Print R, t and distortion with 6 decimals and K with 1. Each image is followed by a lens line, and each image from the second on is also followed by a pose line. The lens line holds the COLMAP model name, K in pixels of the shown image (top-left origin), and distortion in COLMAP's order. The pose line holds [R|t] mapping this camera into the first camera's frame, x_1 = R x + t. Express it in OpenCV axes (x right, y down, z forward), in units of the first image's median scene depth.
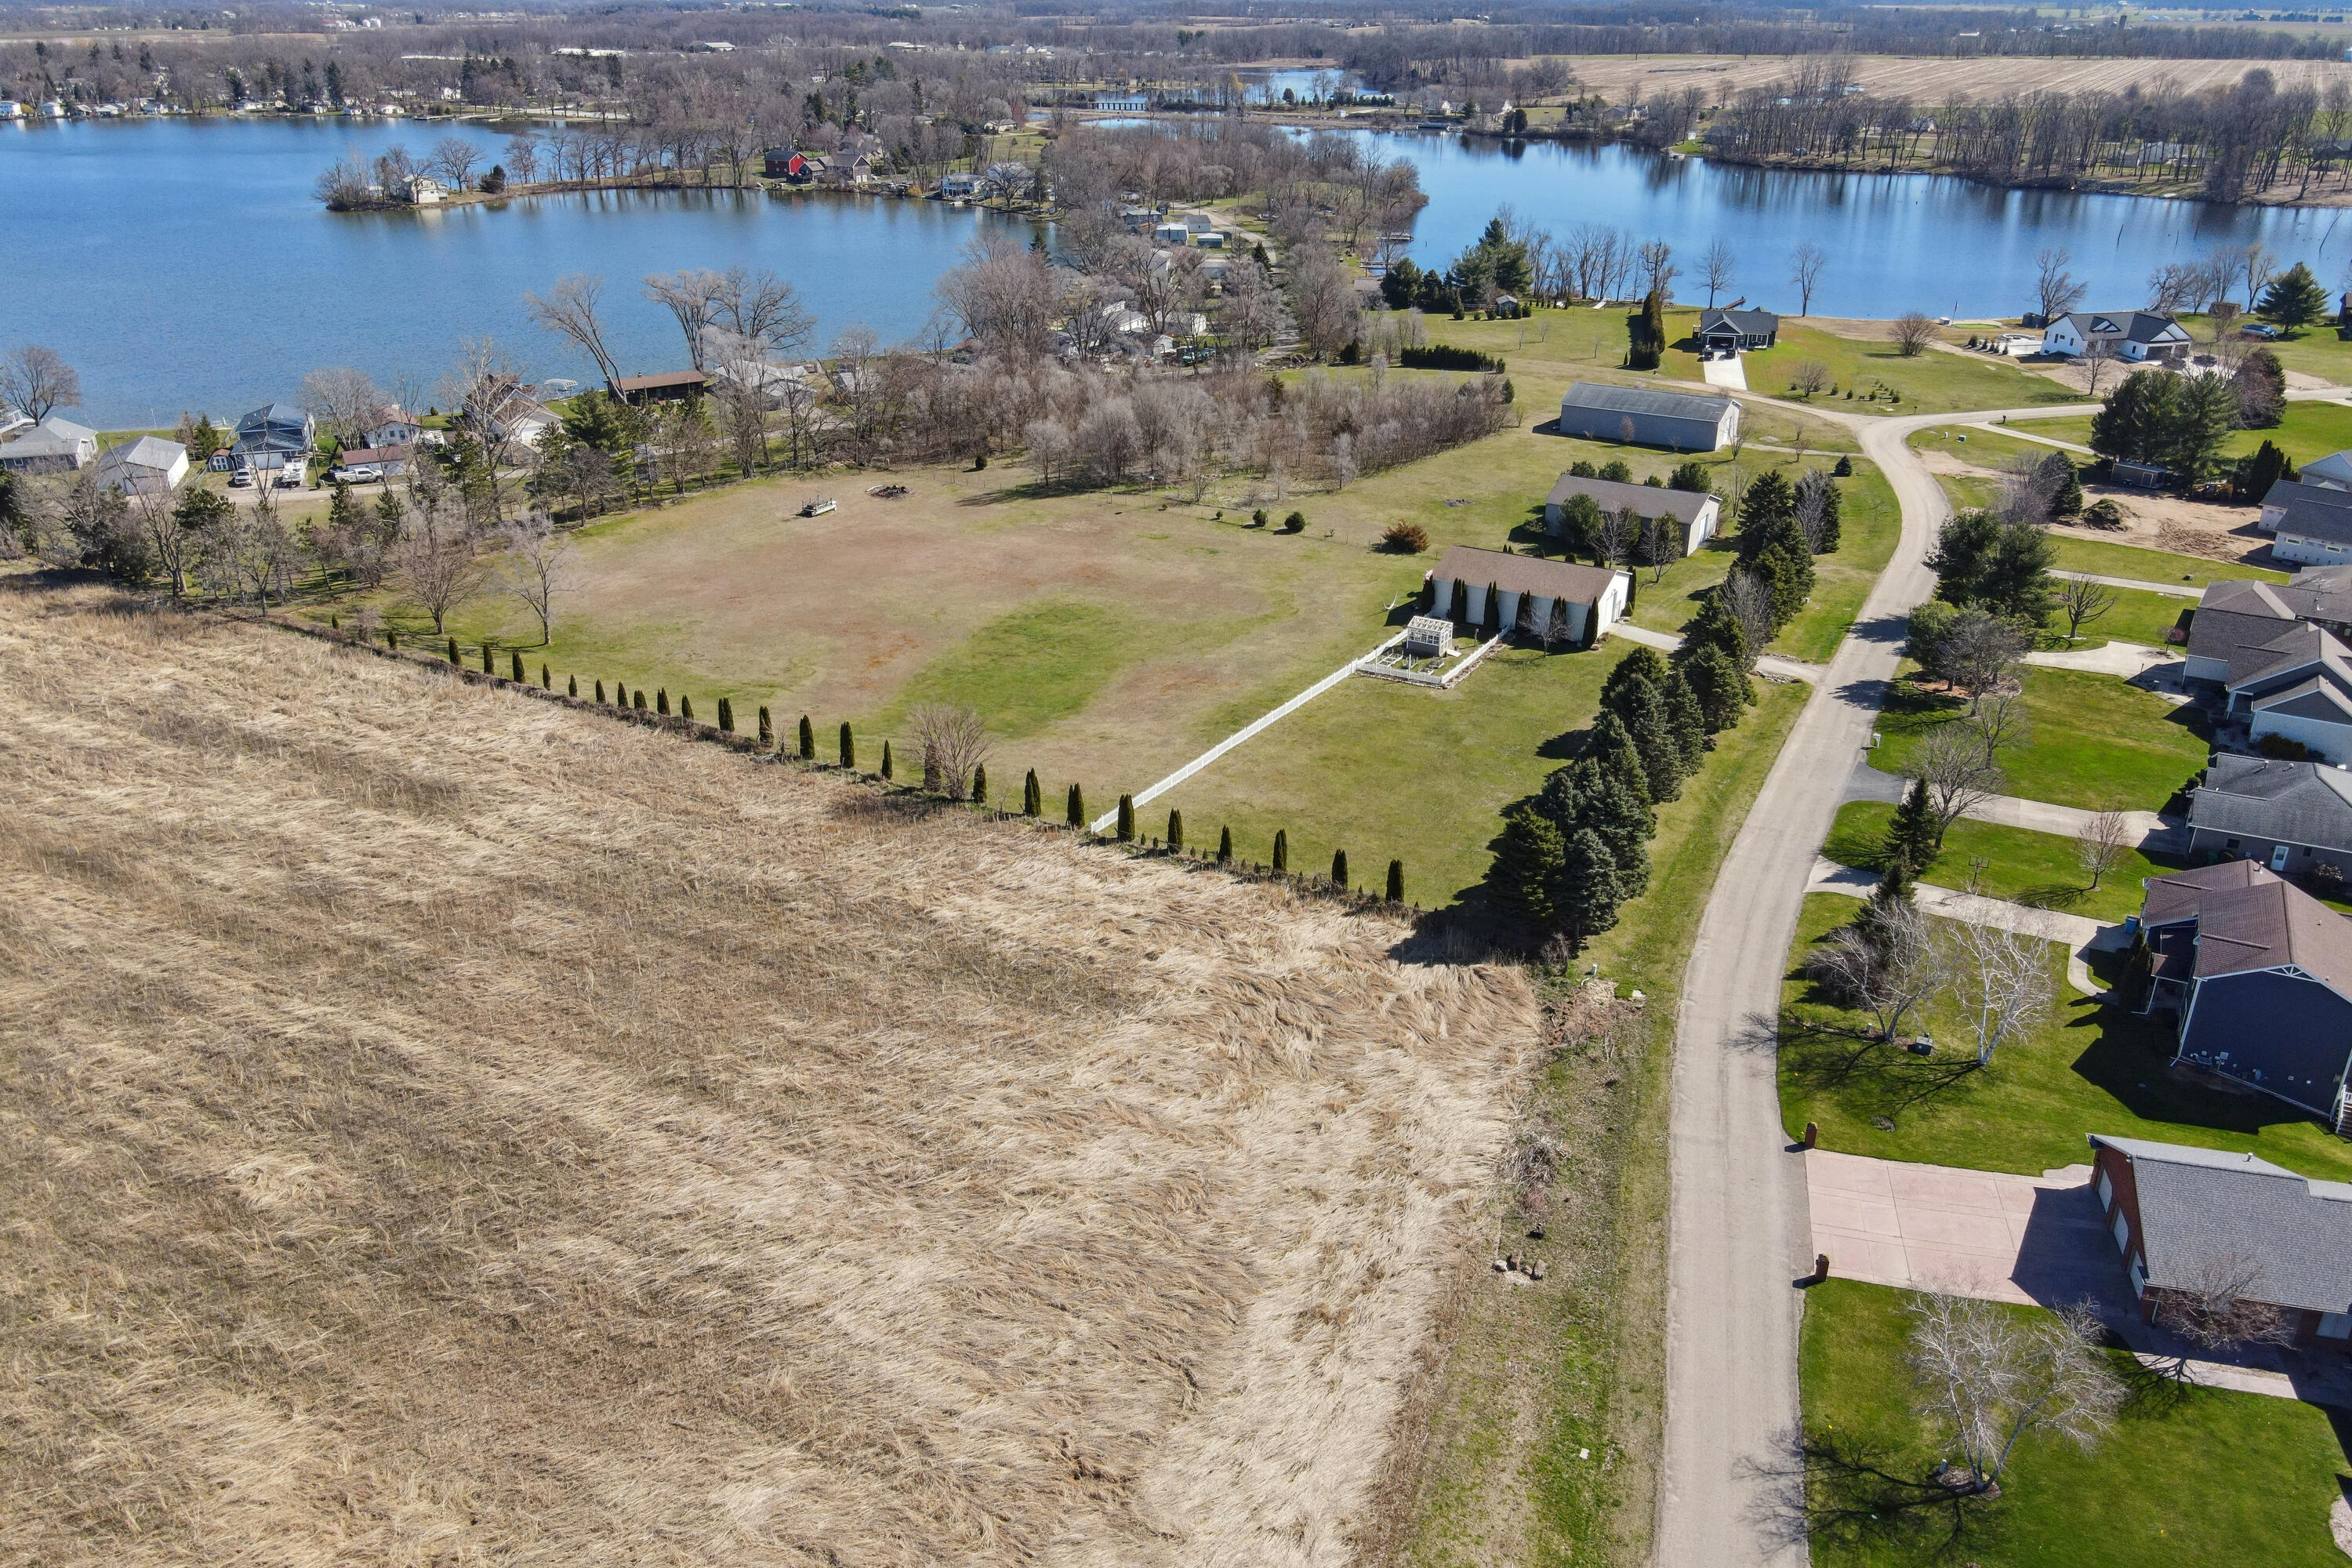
lens RADIAL K [[1726.4, 0, 1184.1], [0, 1726.4, 783.7], [0, 0, 1]] dist [0.034823, -0.031205]
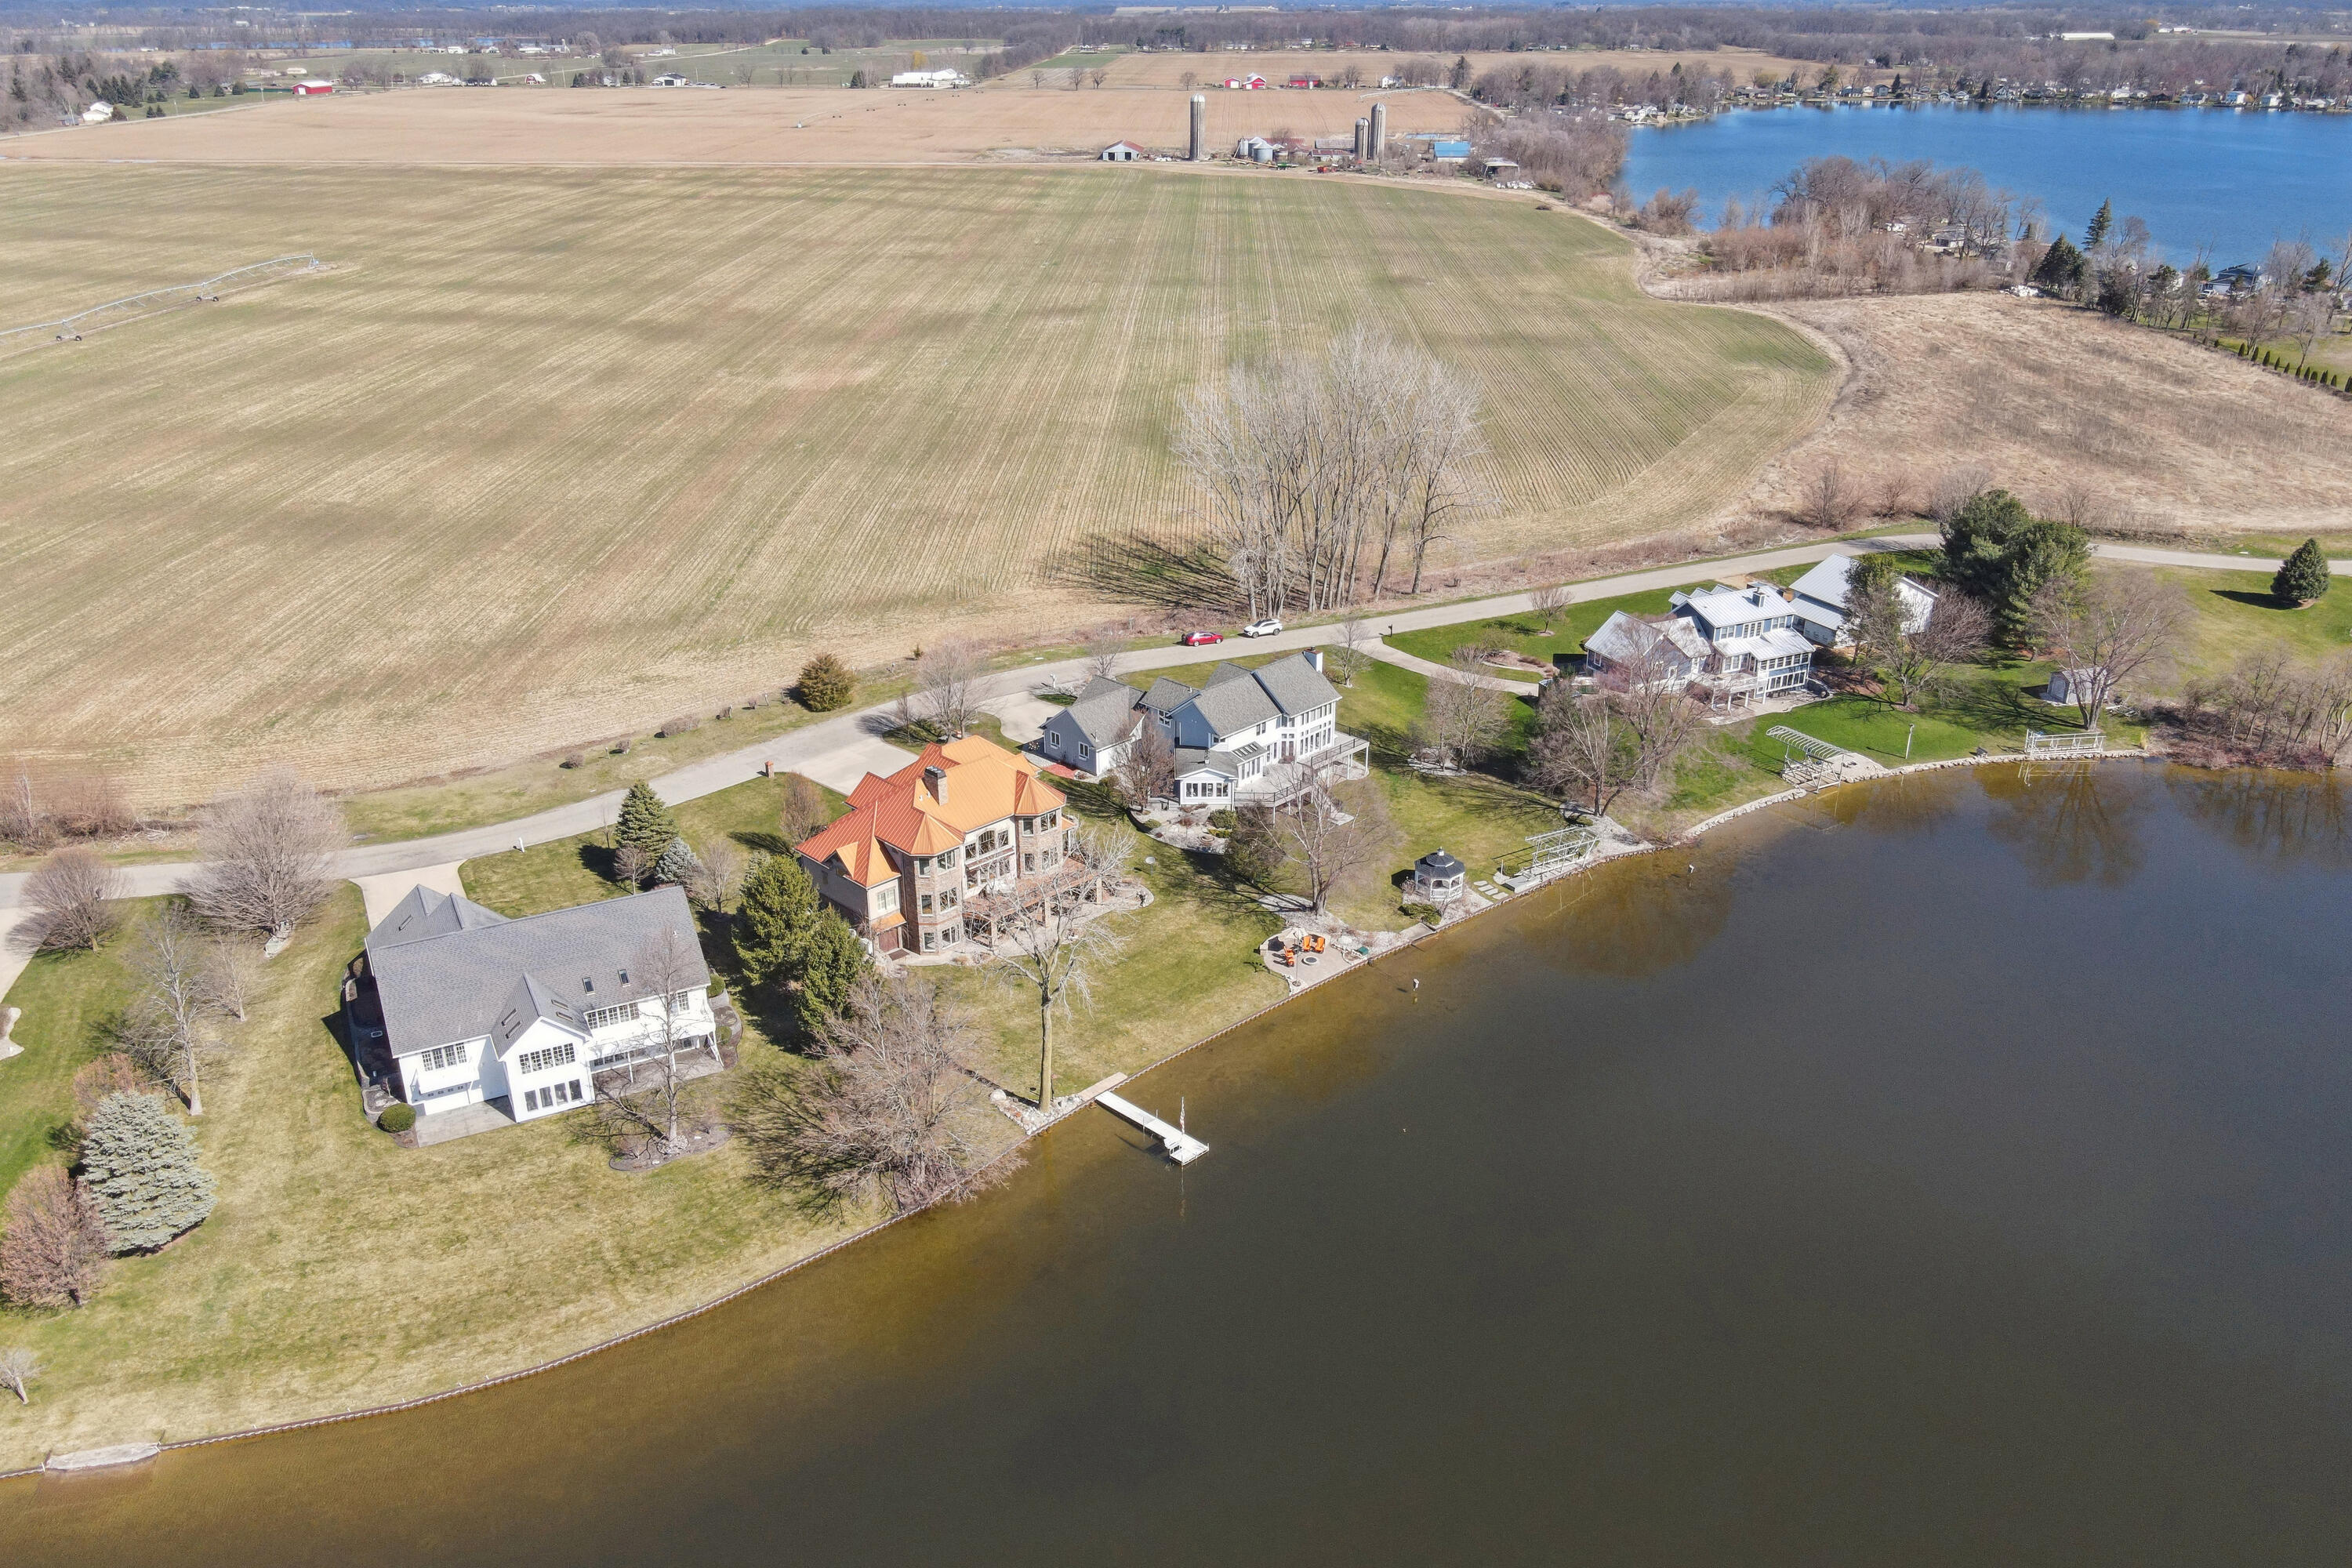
lens RADIAL K [[1766.8, 0, 1194.0], [0, 1766.8, 786.9], [0, 0, 1]] dist [0.012021, 0.005266]
pose [[0.475323, 0.359718, -0.802914, 0.218783], [-0.366034, 0.910721, 0.191326, 0.114652], [0.800054, 0.202952, 0.564556, -0.268062]]
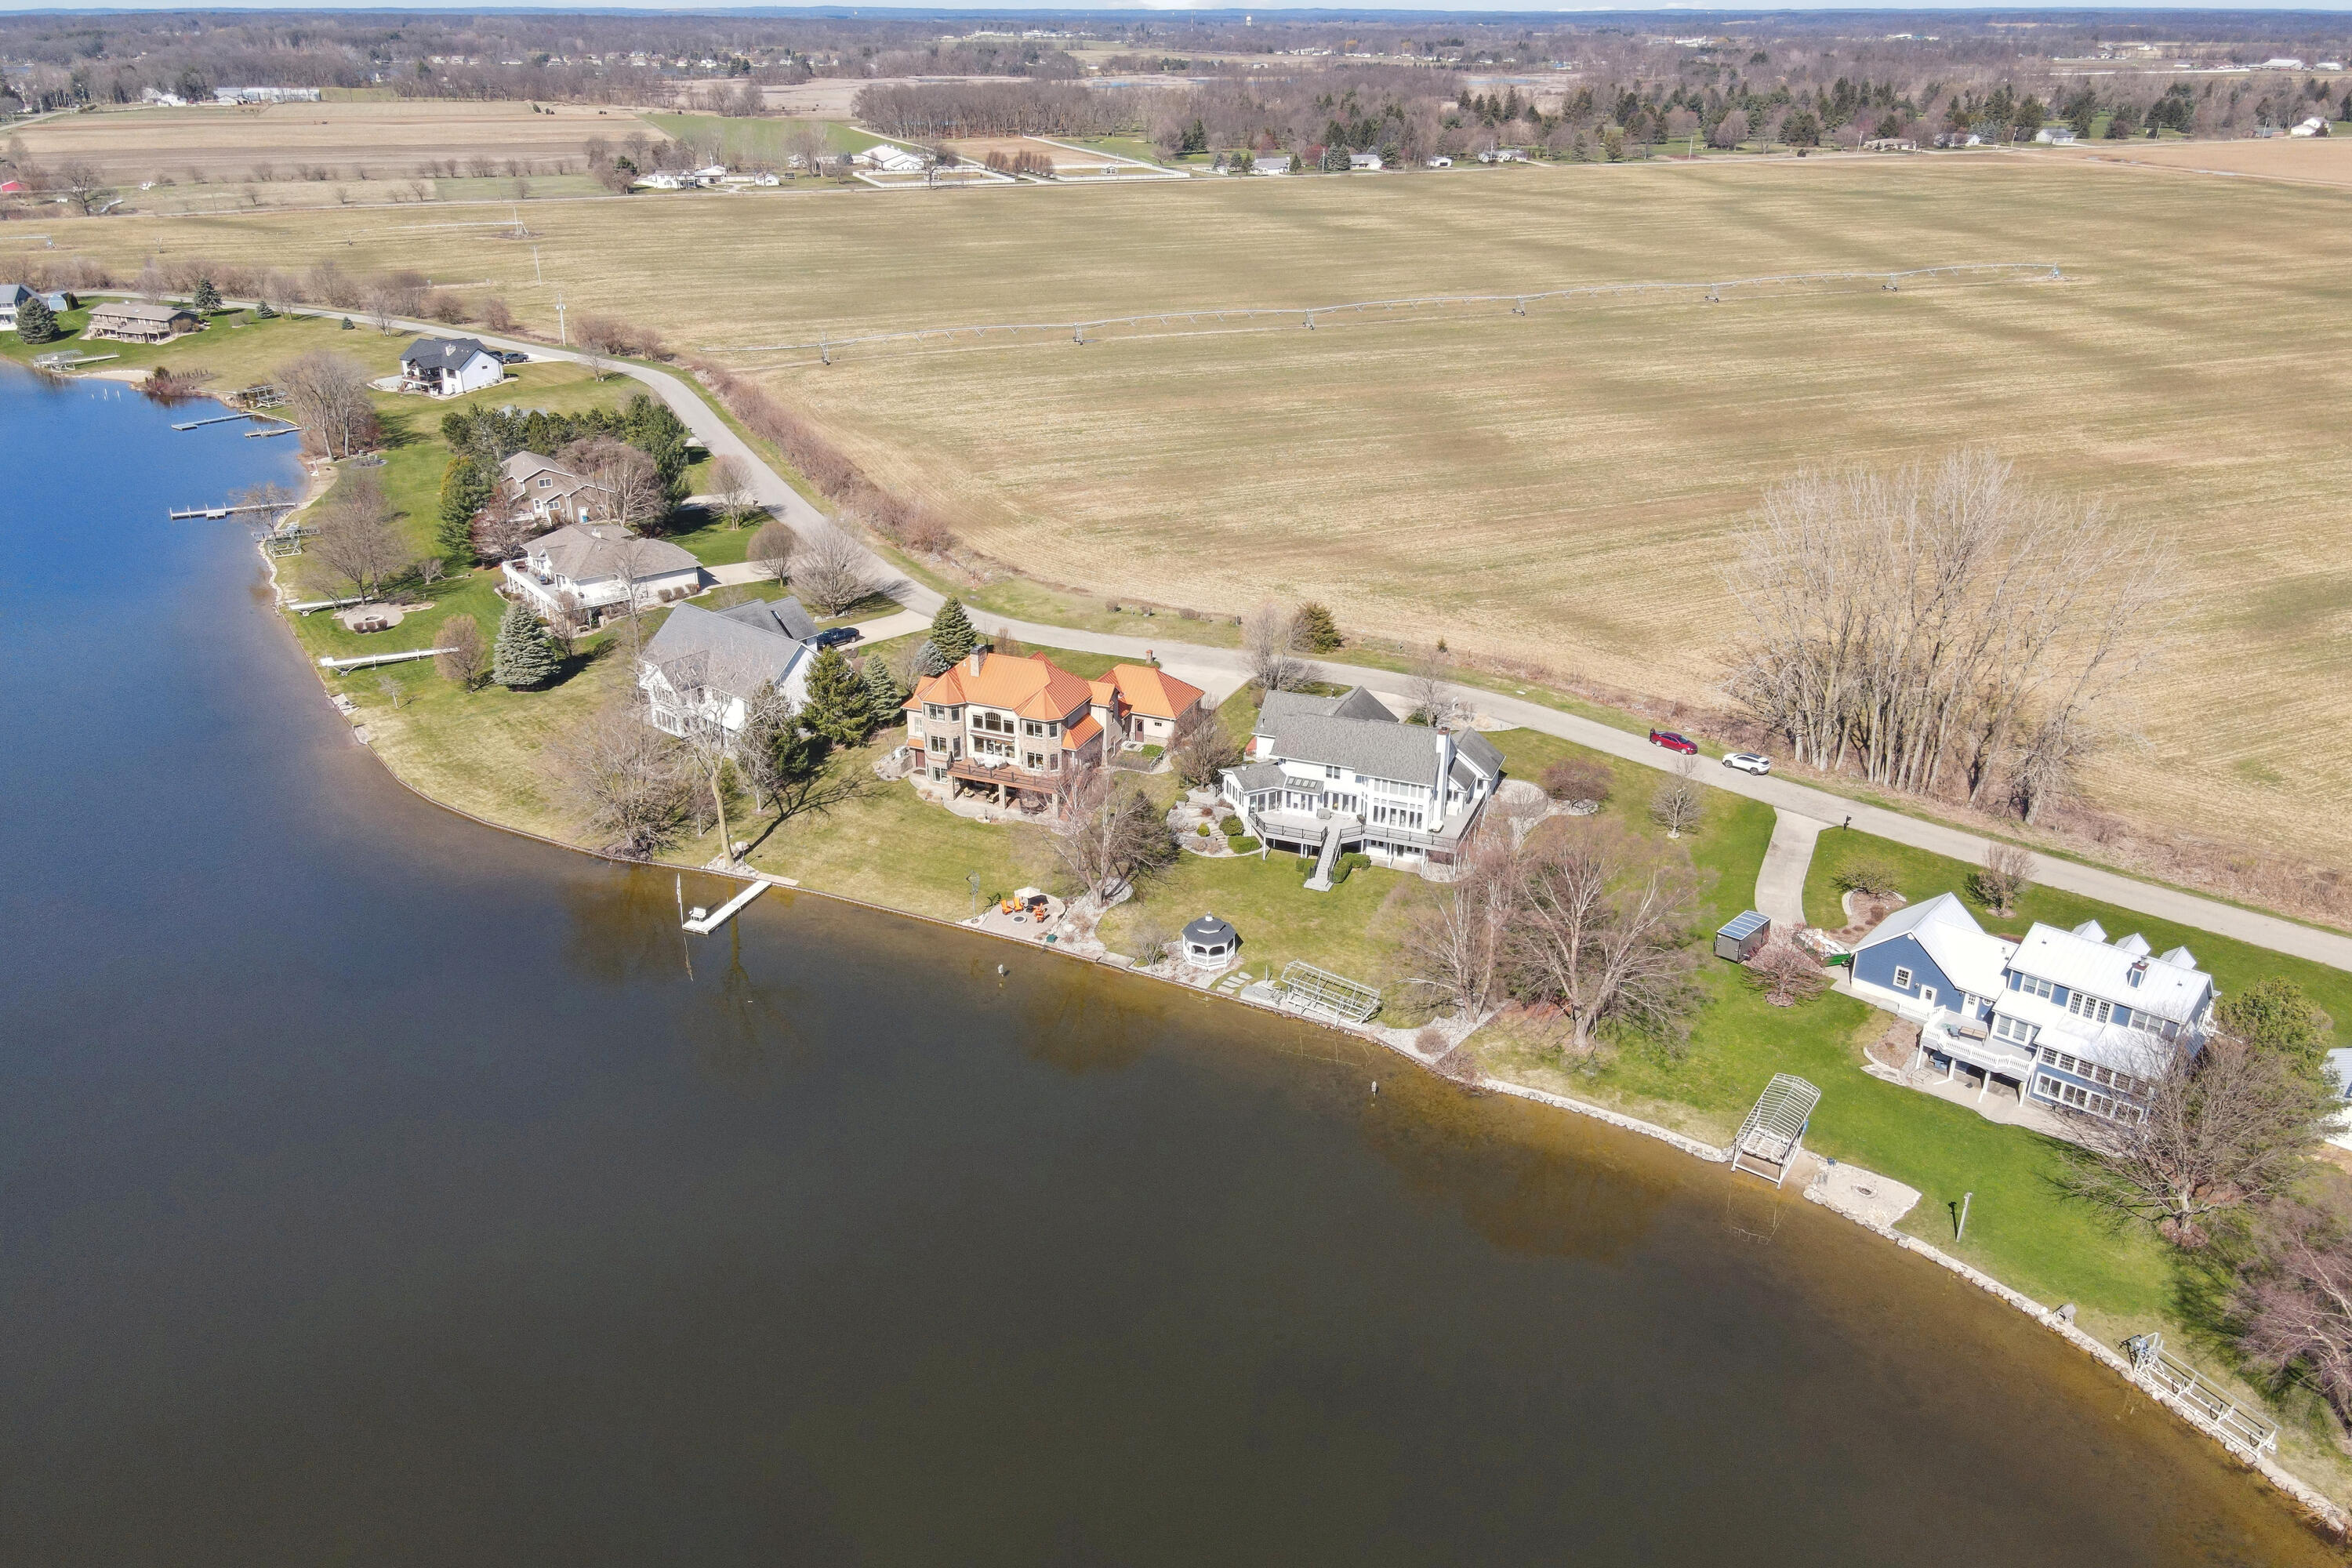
lens RADIAL K [[1766.8, 0, 1194.0], [0, 1766.8, 786.9], [0, 0, 1]] dist [0.012021, 0.005266]
pose [[-0.633661, 0.311686, -0.708044, 0.201777], [-0.320956, 0.726840, 0.607198, 0.007868], [0.703890, 0.612009, -0.360533, -0.035424]]
